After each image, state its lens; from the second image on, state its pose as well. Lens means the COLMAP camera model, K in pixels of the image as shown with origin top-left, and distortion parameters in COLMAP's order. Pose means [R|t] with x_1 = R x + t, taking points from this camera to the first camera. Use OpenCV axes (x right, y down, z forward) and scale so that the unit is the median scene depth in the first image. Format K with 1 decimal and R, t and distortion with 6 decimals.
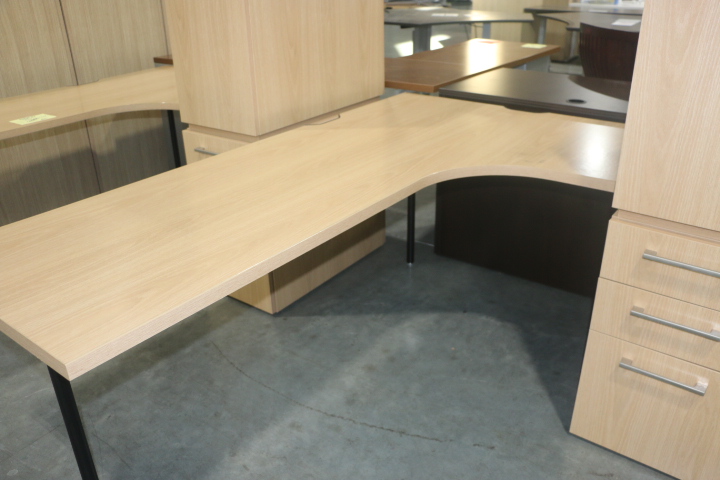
lens RADIAL K [[607.1, 0, 360.0], [0, 607.1, 240.0], [0, 0, 1]] dist [-0.174203, 0.162188]
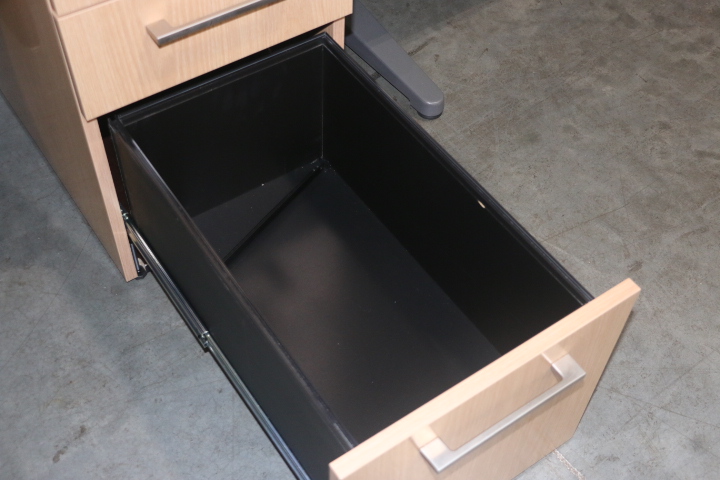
lens RADIAL K [[928.9, 0, 360.0], [0, 928.9, 240.0], [0, 0, 1]] dist [-0.024725, 0.394675]
pose [[0.303022, -0.723837, 0.619870, -0.072156], [0.379553, 0.688304, 0.618205, -0.150209], [-0.874138, 0.047944, 0.483306, 0.417688]]
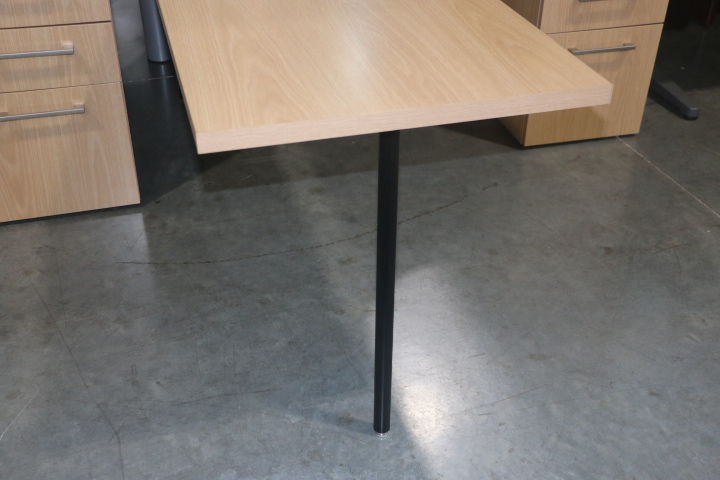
lens RADIAL K [[823.2, 0, 360.0], [0, 823.2, 240.0], [0, 0, 1]] dist [-0.005529, 0.061508]
pose [[0.613566, -0.429454, 0.662651, -0.909269], [0.325383, 0.902123, 0.283372, -0.042221], [-0.719488, 0.041748, 0.693249, 0.185958]]
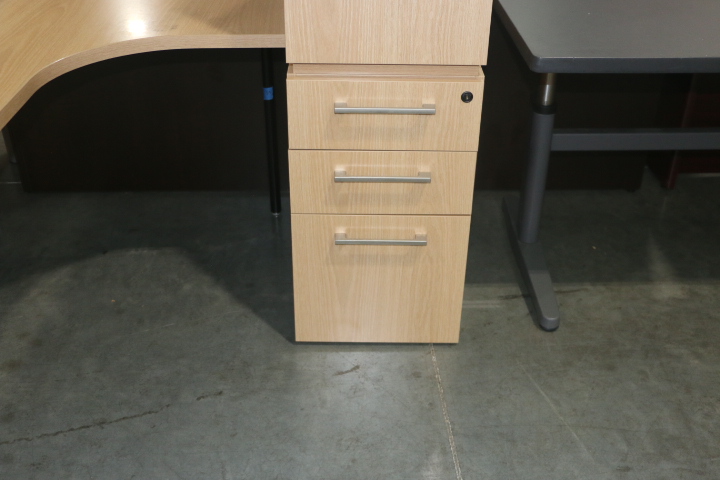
lens RADIAL K [[823.2, 0, 360.0], [0, 823.2, 240.0], [0, 0, 1]] dist [-0.005529, 0.061508]
pose [[0.791041, -0.298173, 0.534179, -0.160440], [0.241845, 0.954470, 0.174638, 0.004523], [-0.561930, -0.008957, 0.827136, -0.025804]]
